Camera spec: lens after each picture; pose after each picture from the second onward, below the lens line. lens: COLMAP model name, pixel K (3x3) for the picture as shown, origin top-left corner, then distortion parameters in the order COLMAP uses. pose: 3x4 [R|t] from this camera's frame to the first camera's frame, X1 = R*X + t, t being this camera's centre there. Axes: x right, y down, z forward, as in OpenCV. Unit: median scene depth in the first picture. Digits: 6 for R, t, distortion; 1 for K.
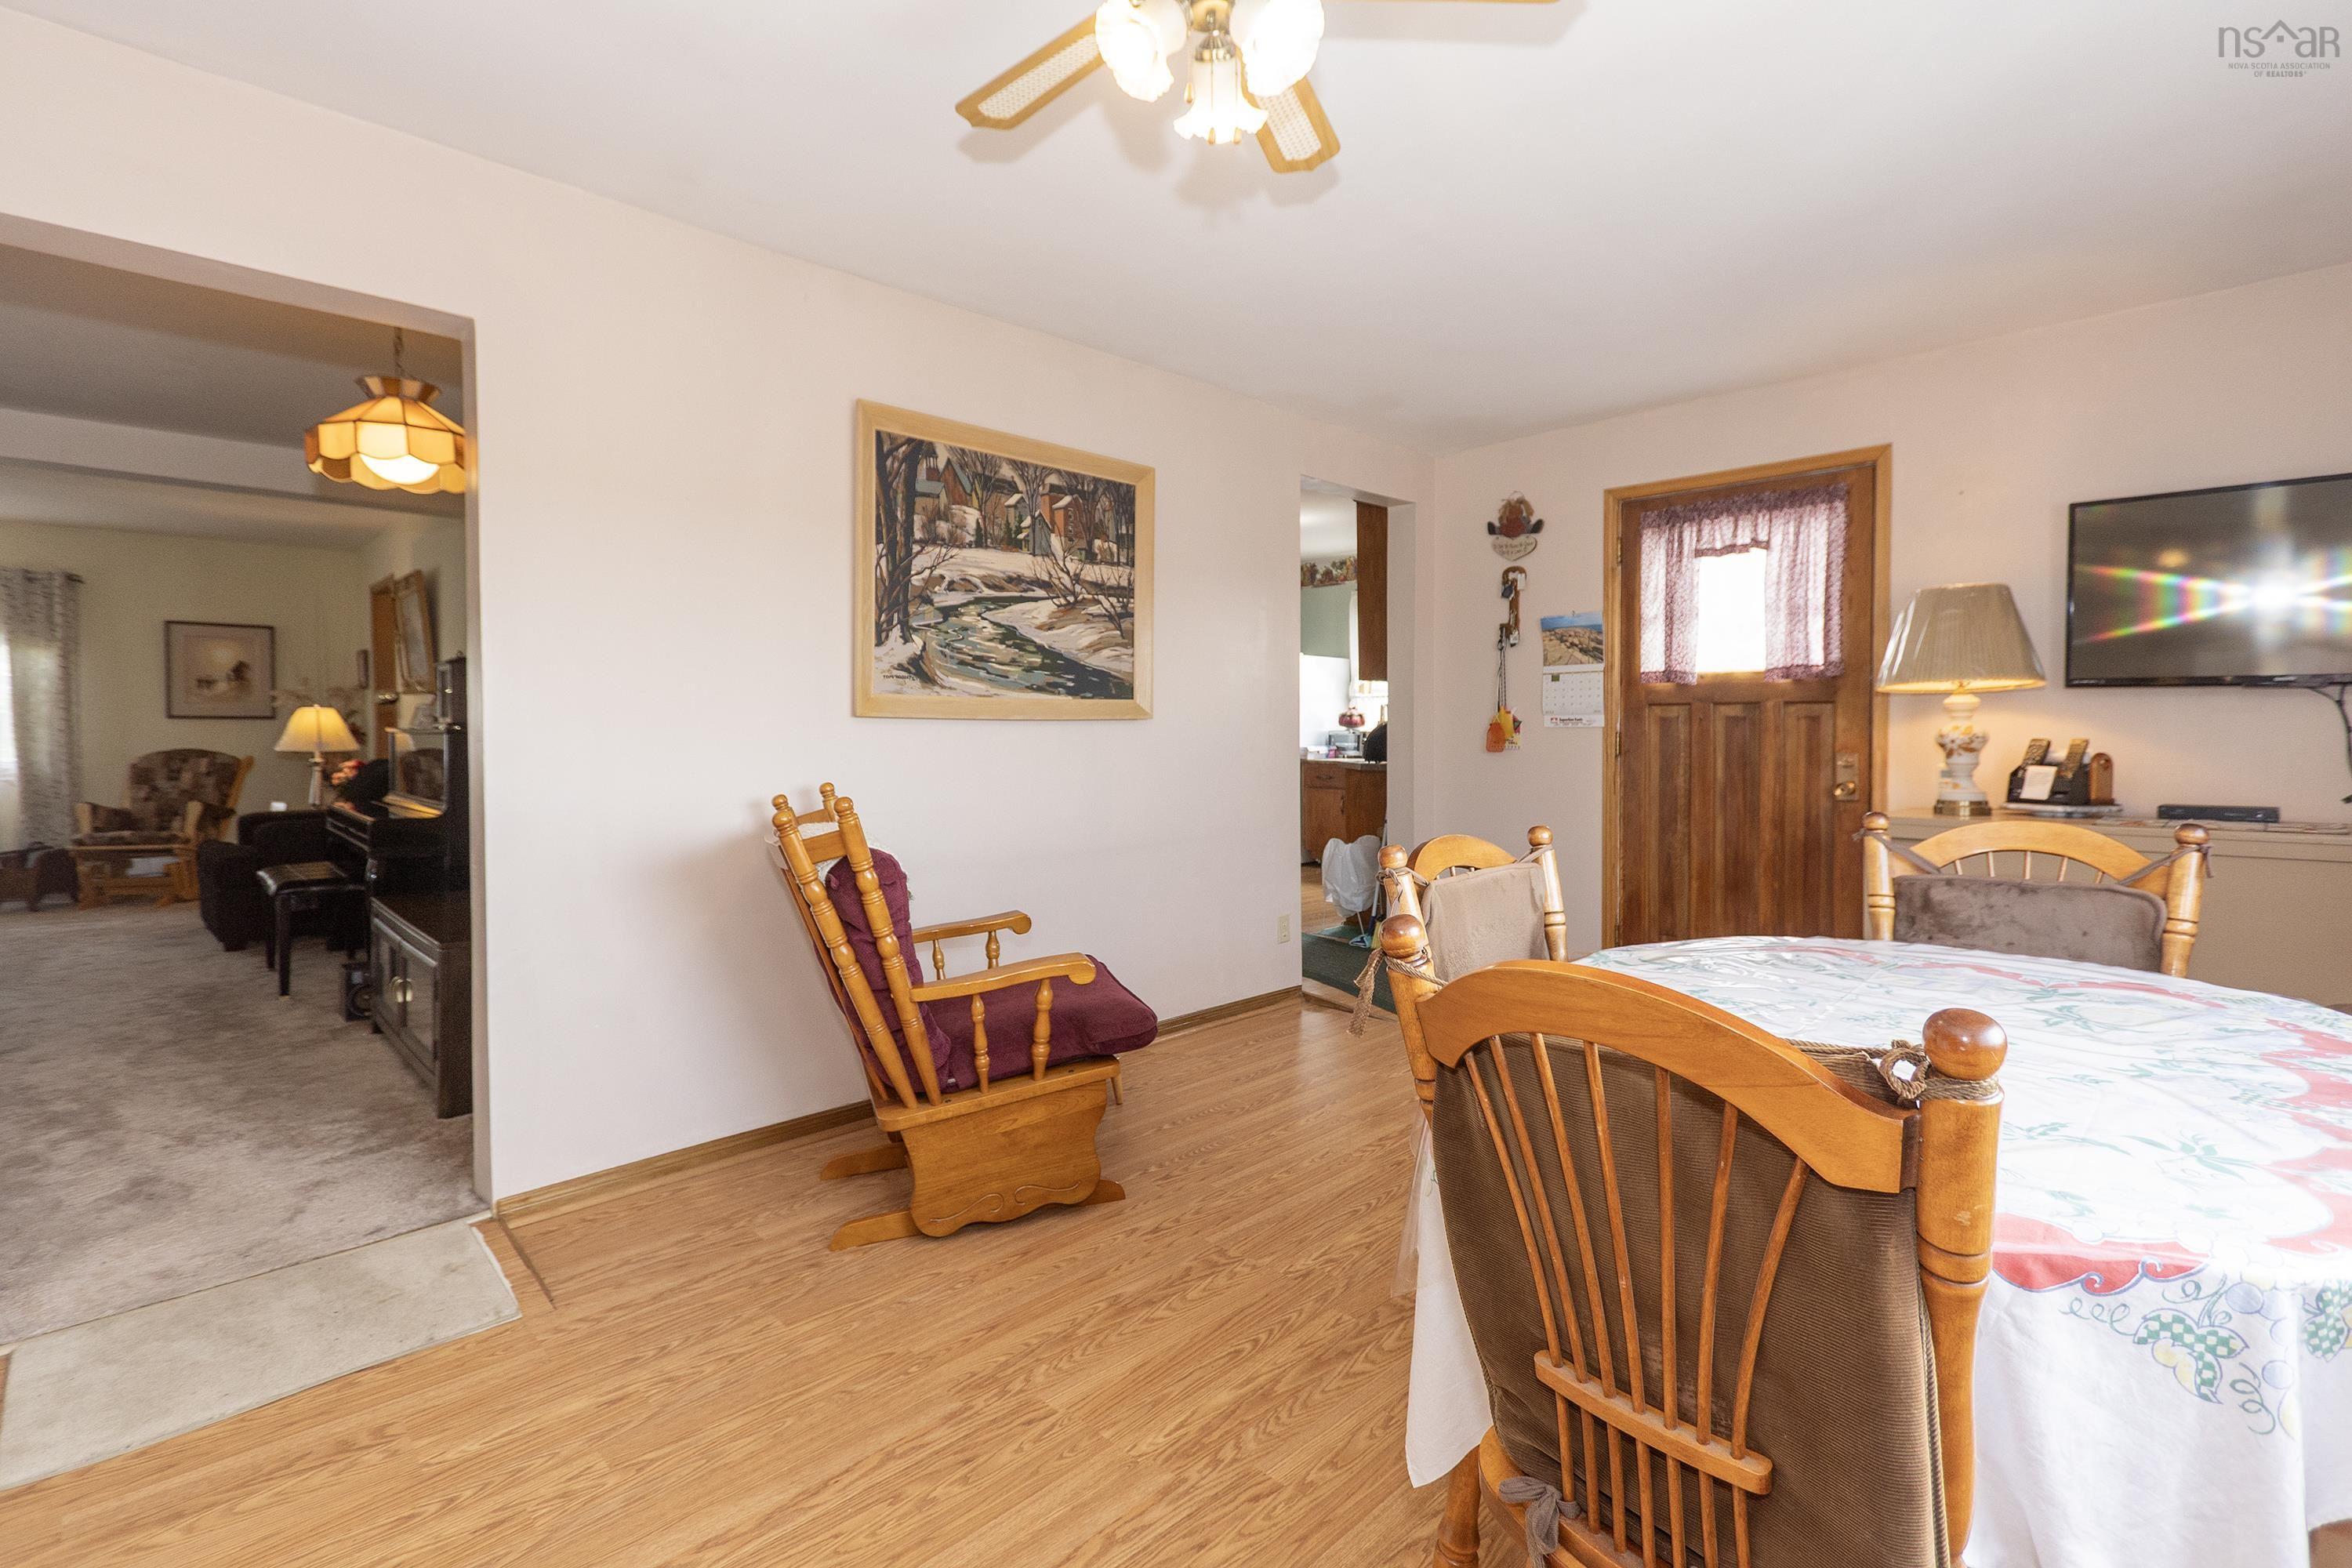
lens RADIAL K [[1090.7, 0, 1186.7], [0, 1090.7, 756.7], [0, 0, 1]] dist [0.001024, -0.000269]
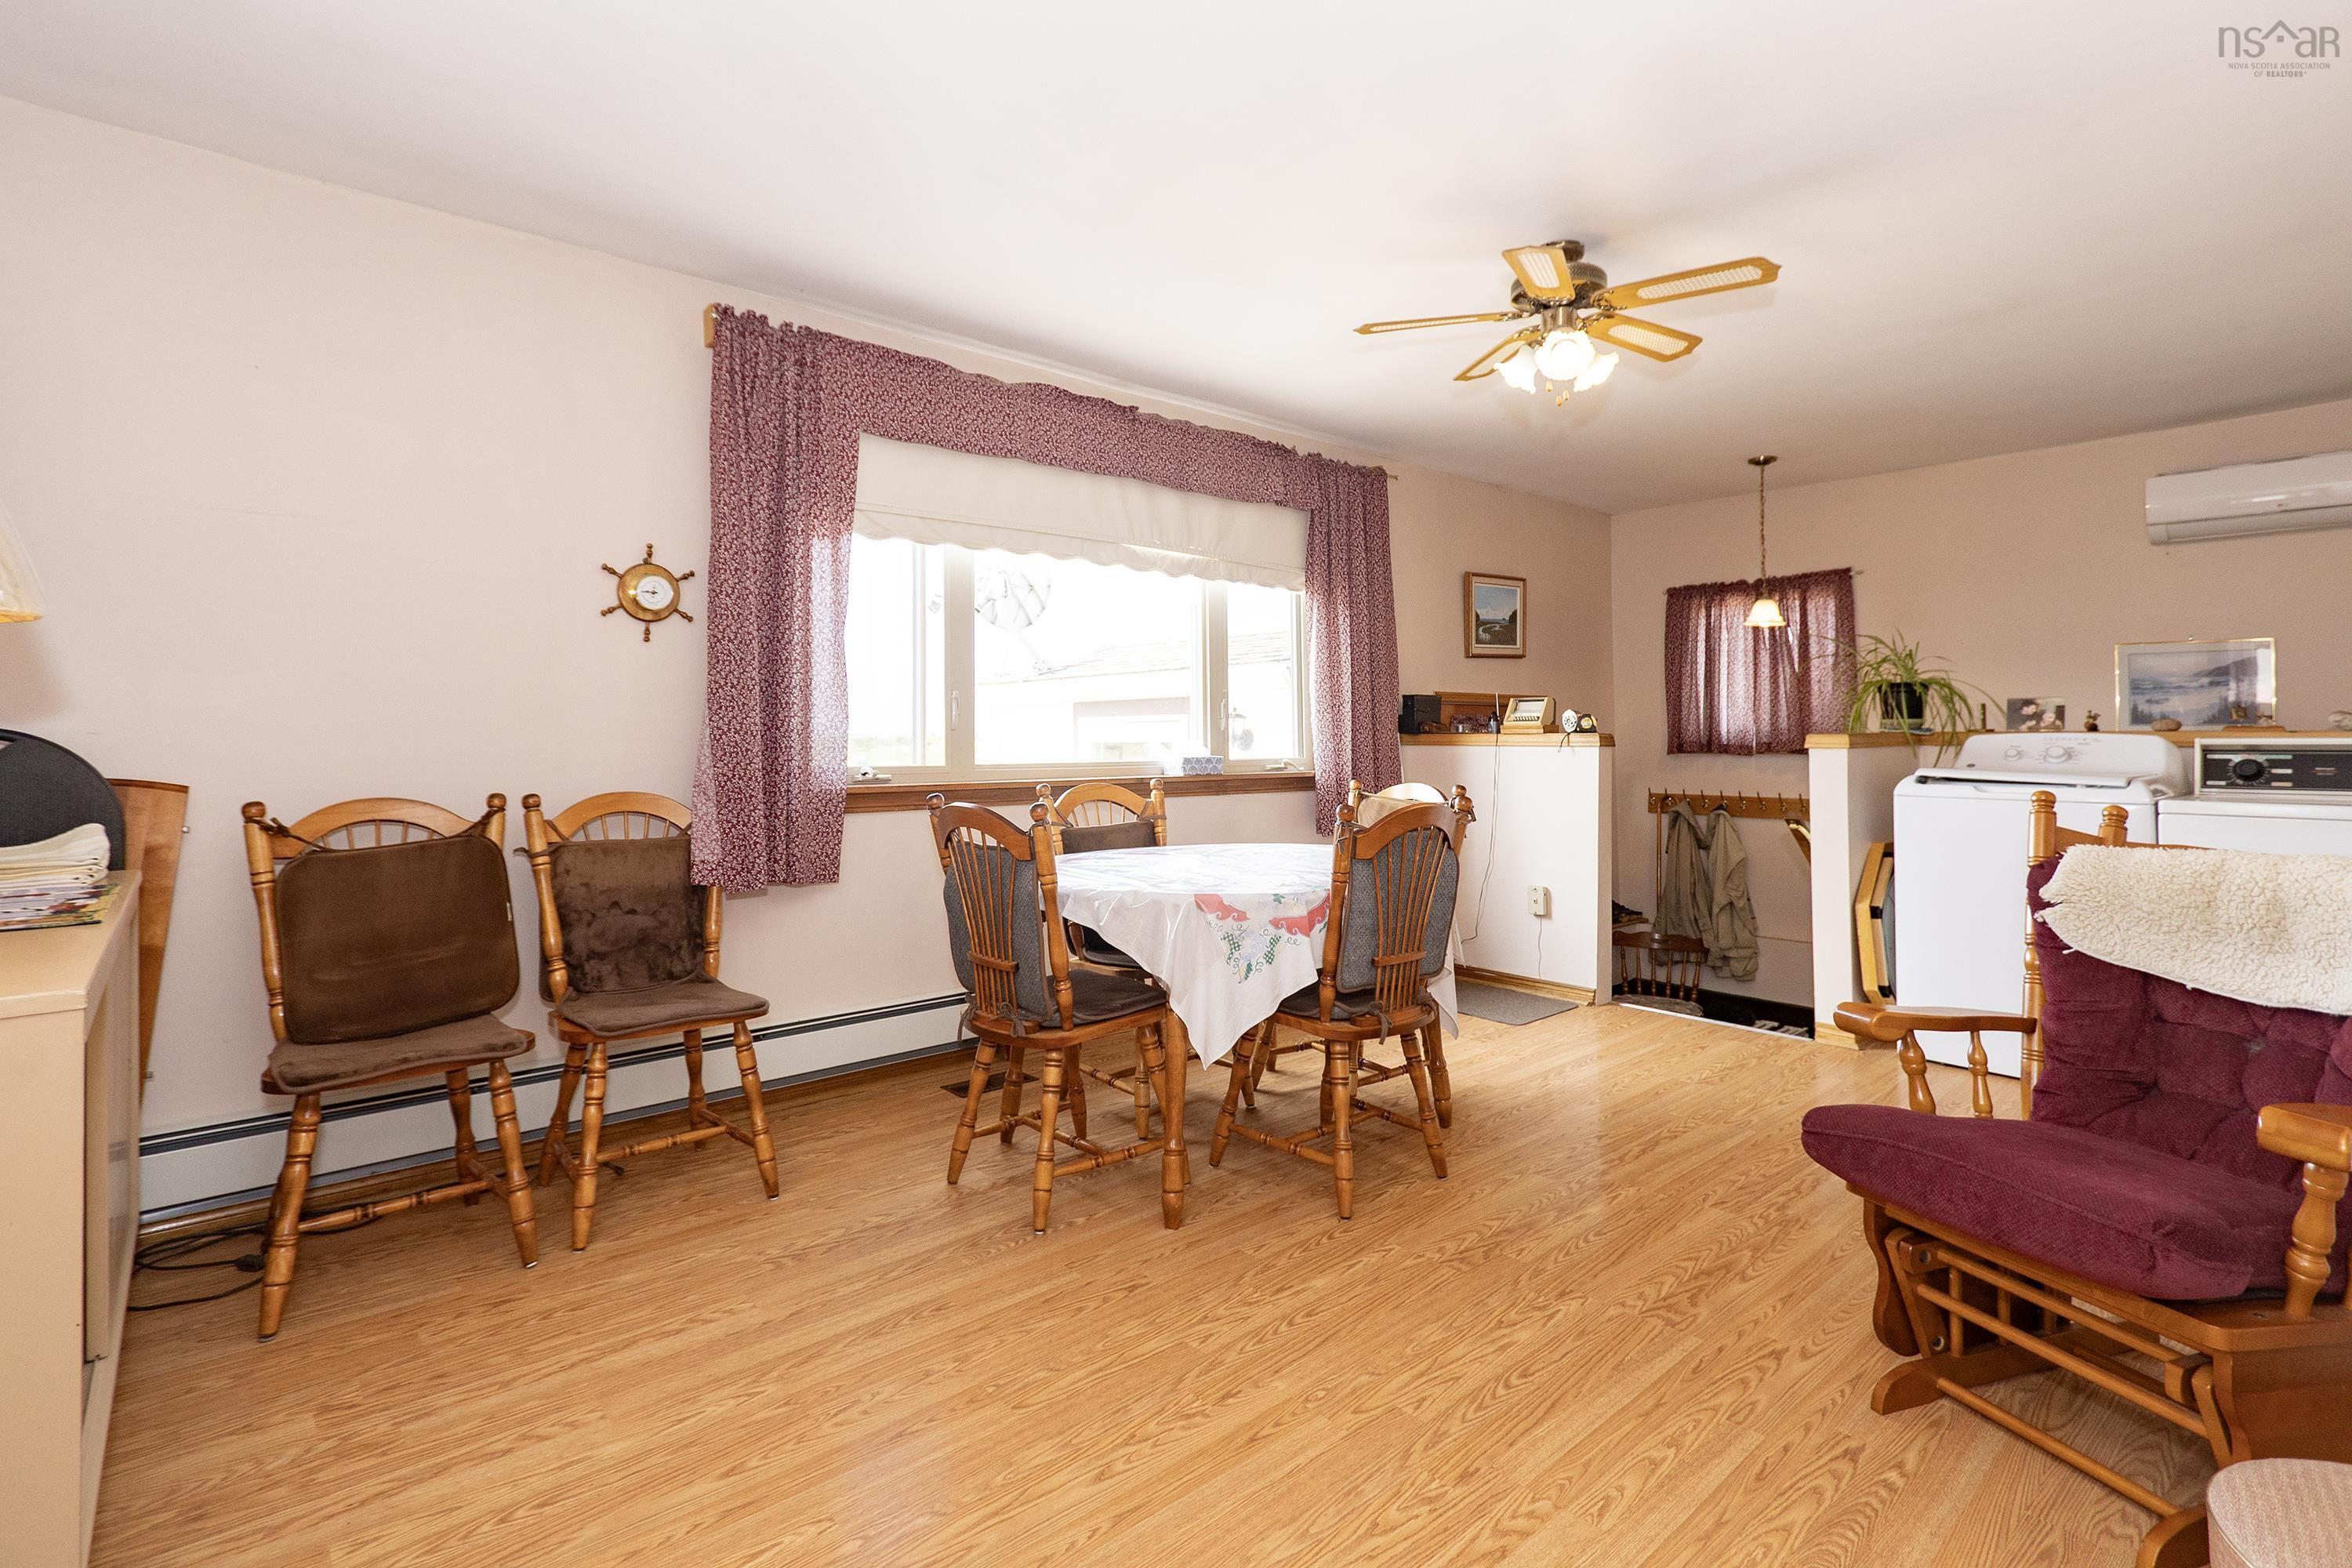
lens RADIAL K [[1106.0, 0, 1173.8], [0, 1106.0, 709.9], [0, 0, 1]] dist [0.003309, 0.000346]
pose [[-0.998067, 0.009744, 0.061382, 0.208784], [0.010135, 0.999930, 0.006054, -0.027231], [-0.061319, 0.006664, -0.998096, 1.075301]]
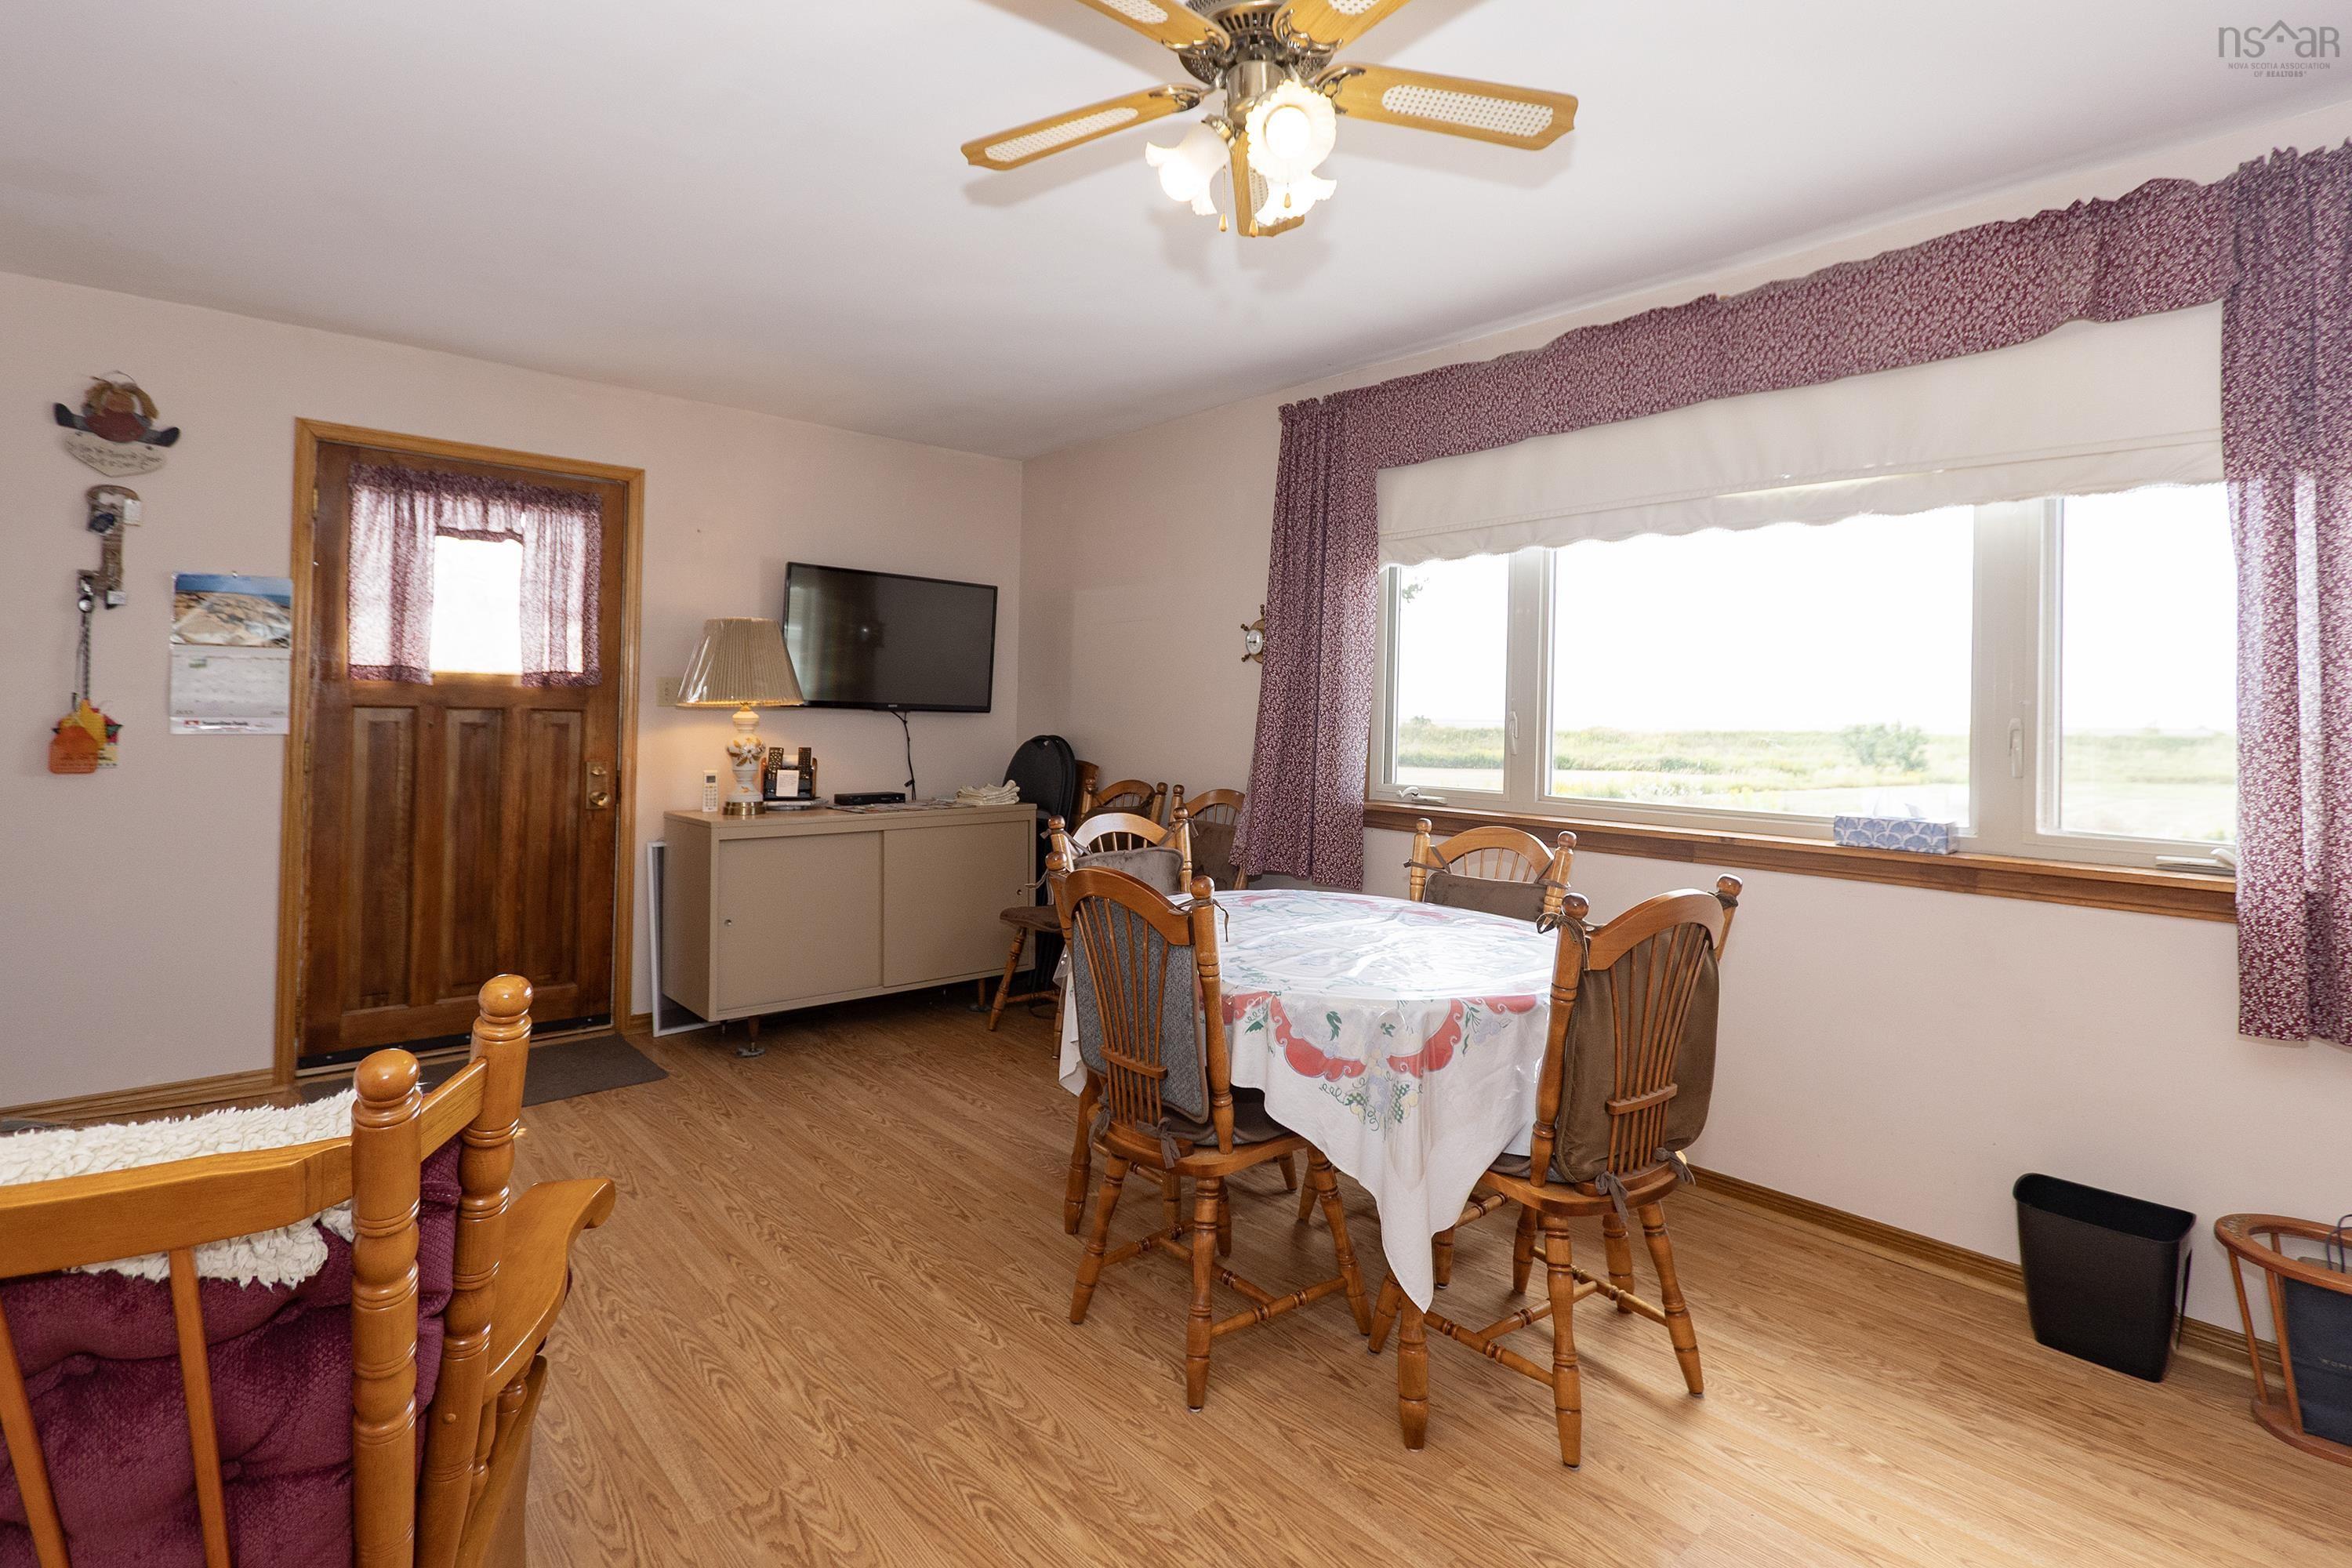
lens RADIAL K [[1137.9, 0, 1214.1], [0, 1137.9, 699.4], [0, 0, 1]] dist [0.000390, -0.000650]
pose [[0.032749, 0.020787, 0.999247, -0.400915], [0.008534, 0.999741, -0.021077, -0.032019], [-0.999427, 0.009218, 0.032563, 0.375141]]
